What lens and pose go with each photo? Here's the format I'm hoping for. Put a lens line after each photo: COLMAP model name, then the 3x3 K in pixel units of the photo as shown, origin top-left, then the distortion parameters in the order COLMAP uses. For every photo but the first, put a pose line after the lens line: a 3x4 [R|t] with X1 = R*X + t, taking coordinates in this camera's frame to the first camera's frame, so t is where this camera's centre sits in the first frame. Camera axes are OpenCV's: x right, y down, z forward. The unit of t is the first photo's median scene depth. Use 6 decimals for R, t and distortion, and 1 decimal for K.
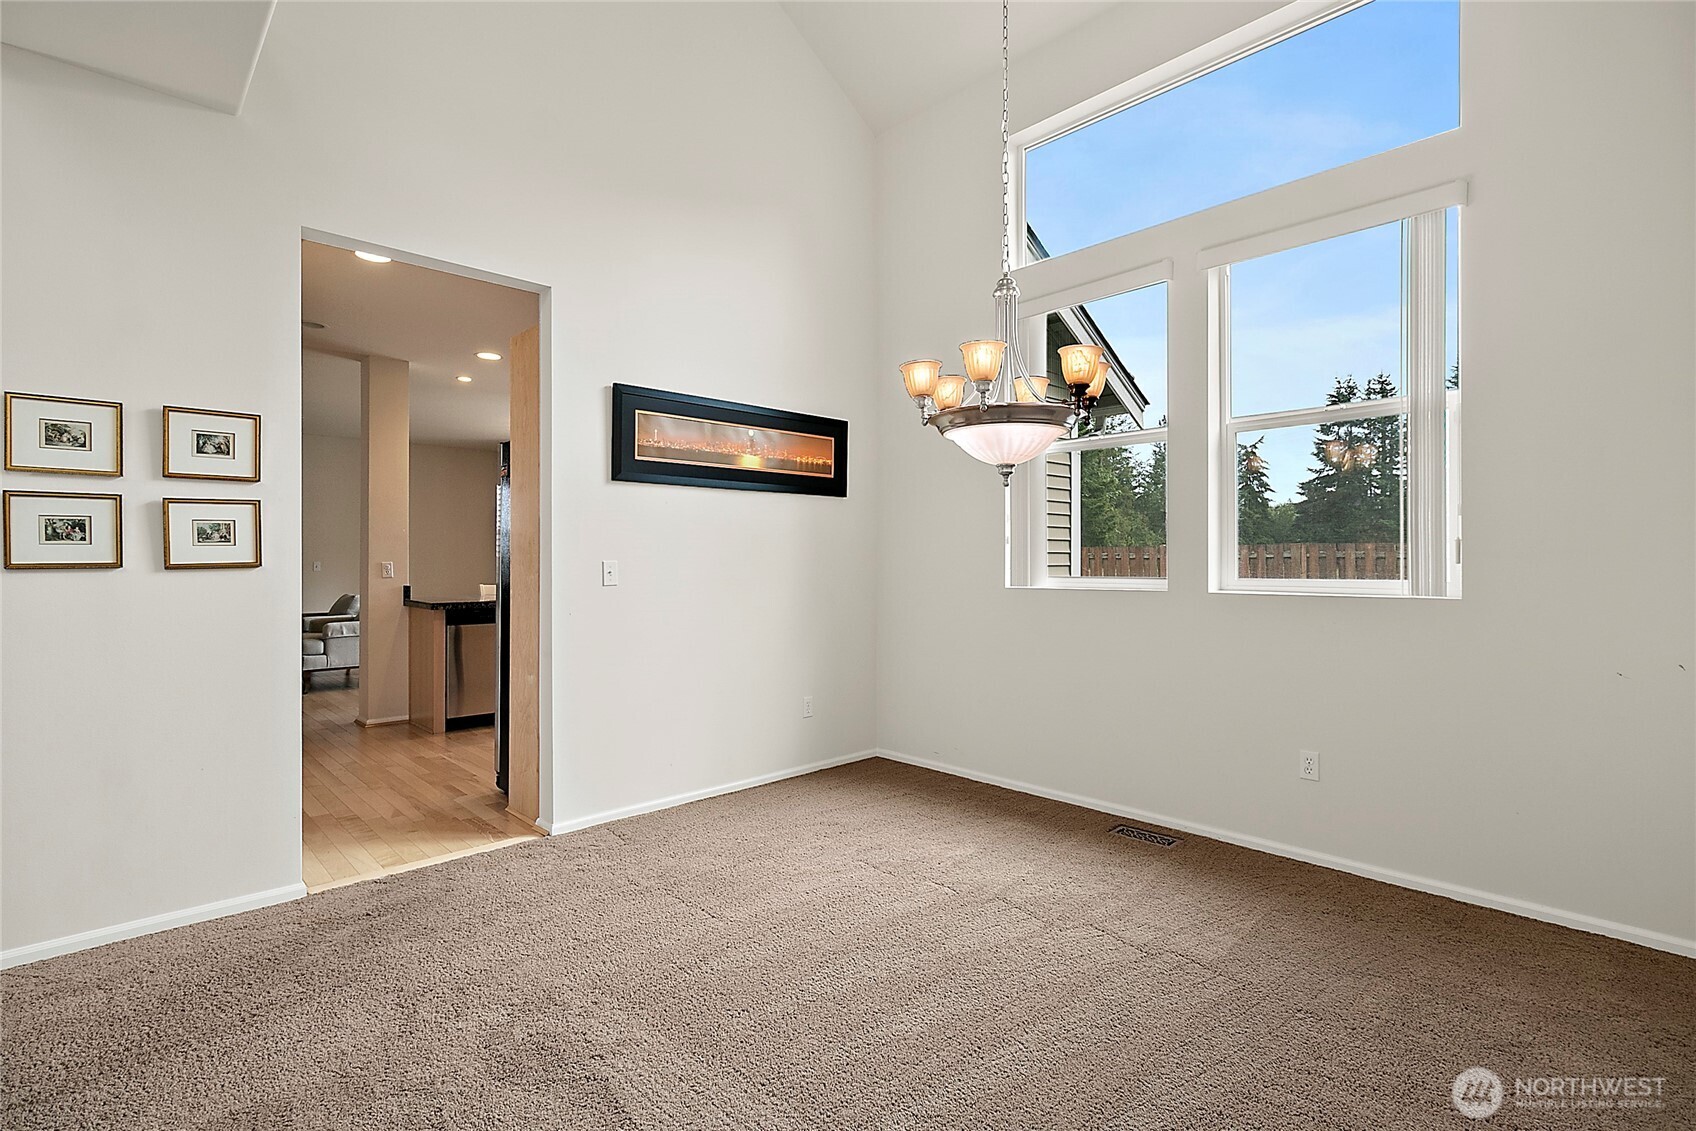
lens RADIAL K [[791.1, 0, 845.6], [0, 791.1, 561.6], [0, 0, 1]] dist [0.003560, -0.000657]
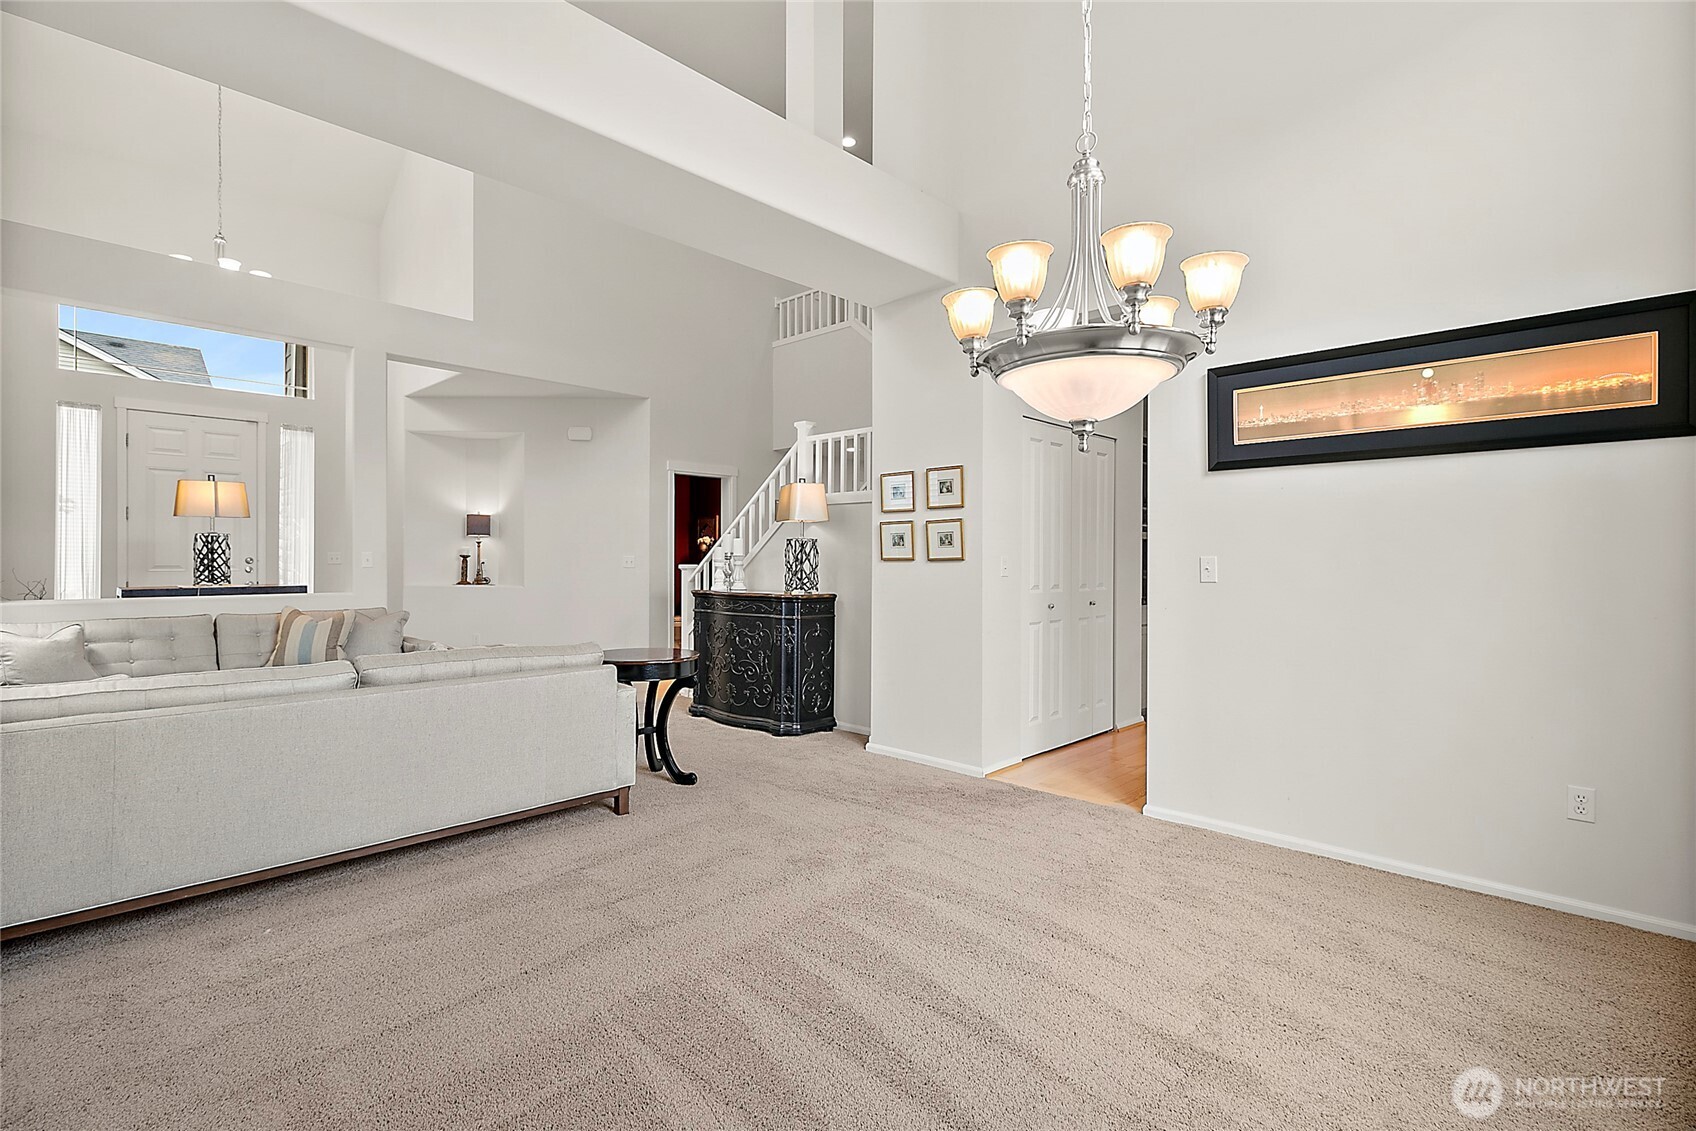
lens RADIAL K [[791.1, 0, 843.1], [0, 791.1, 565.8], [0, 0, 1]] dist [0.003560, -0.000657]
pose [[0.047605, 0.008893, -0.998827, 0.846817], [-0.003917, 0.999954, 0.008716, 0.004855], [0.998859, 0.003497, 0.047637, 0.688798]]
